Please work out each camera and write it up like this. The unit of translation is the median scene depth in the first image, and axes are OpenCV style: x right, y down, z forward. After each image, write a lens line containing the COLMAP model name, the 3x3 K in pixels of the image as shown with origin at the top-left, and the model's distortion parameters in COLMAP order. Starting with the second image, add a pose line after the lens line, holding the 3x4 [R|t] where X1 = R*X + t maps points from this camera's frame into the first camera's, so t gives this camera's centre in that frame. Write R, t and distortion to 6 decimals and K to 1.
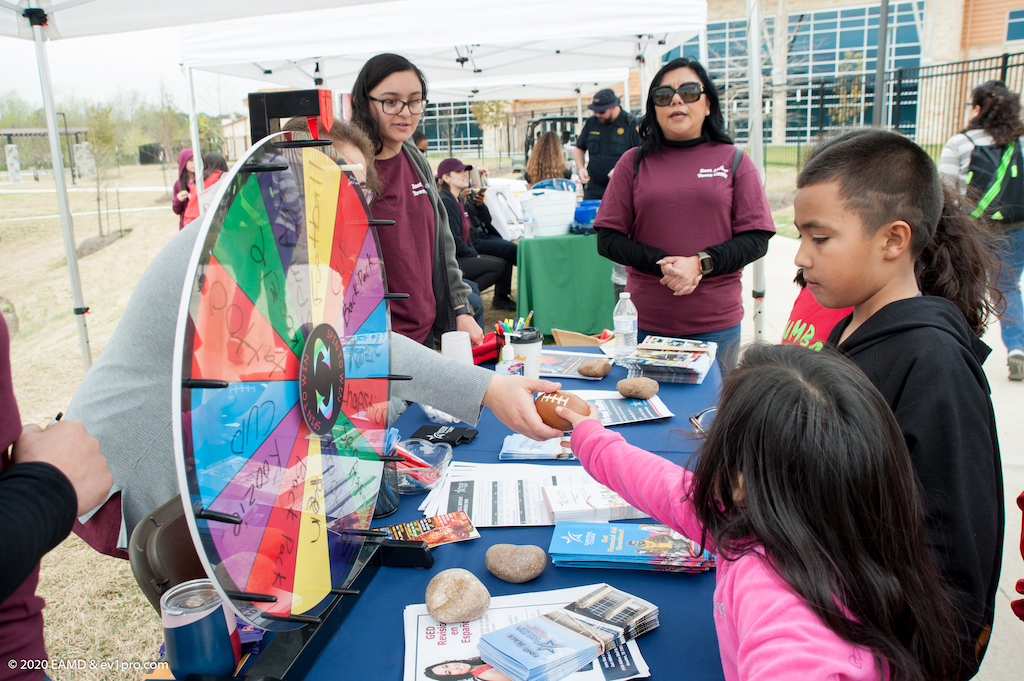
lens RADIAL K [[800.0, 0, 510.2], [0, 800.0, 363.4], [0, 0, 1]] dist [-0.127936, 0.107255]
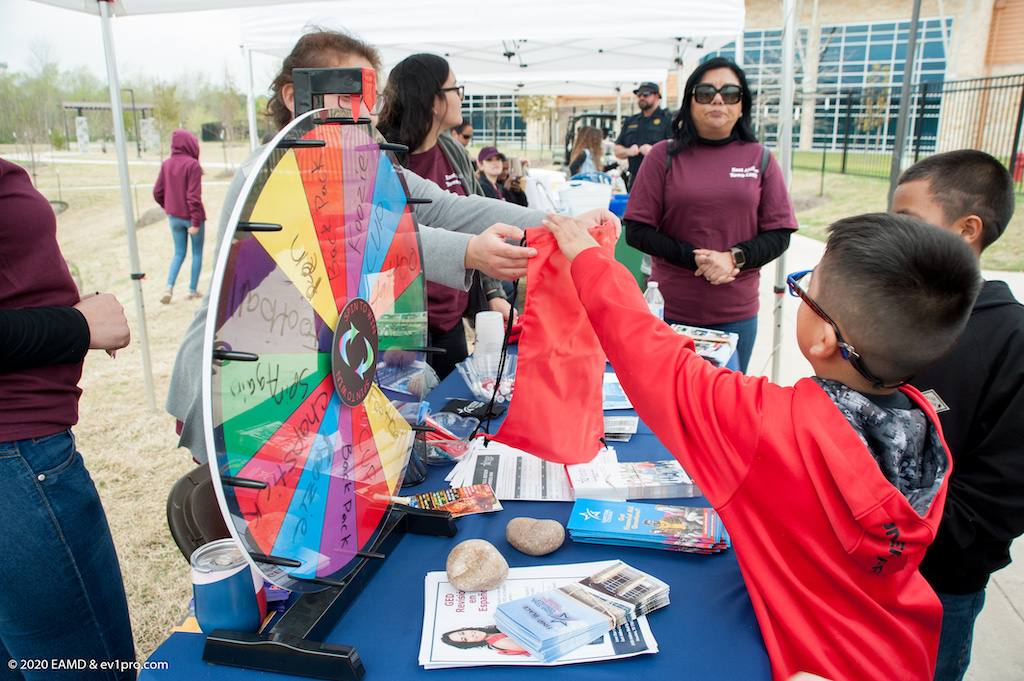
lens RADIAL K [[833.6, 0, 518.1], [0, 833.6, 370.6], [0, 0, 1]] dist [-0.152079, 0.152039]
pose [[0.998824, 0.047065, -0.011629, -0.017333], [-0.046680, 0.998417, 0.031382, 0.001590], [0.013087, -0.030802, 0.999440, -0.108913]]
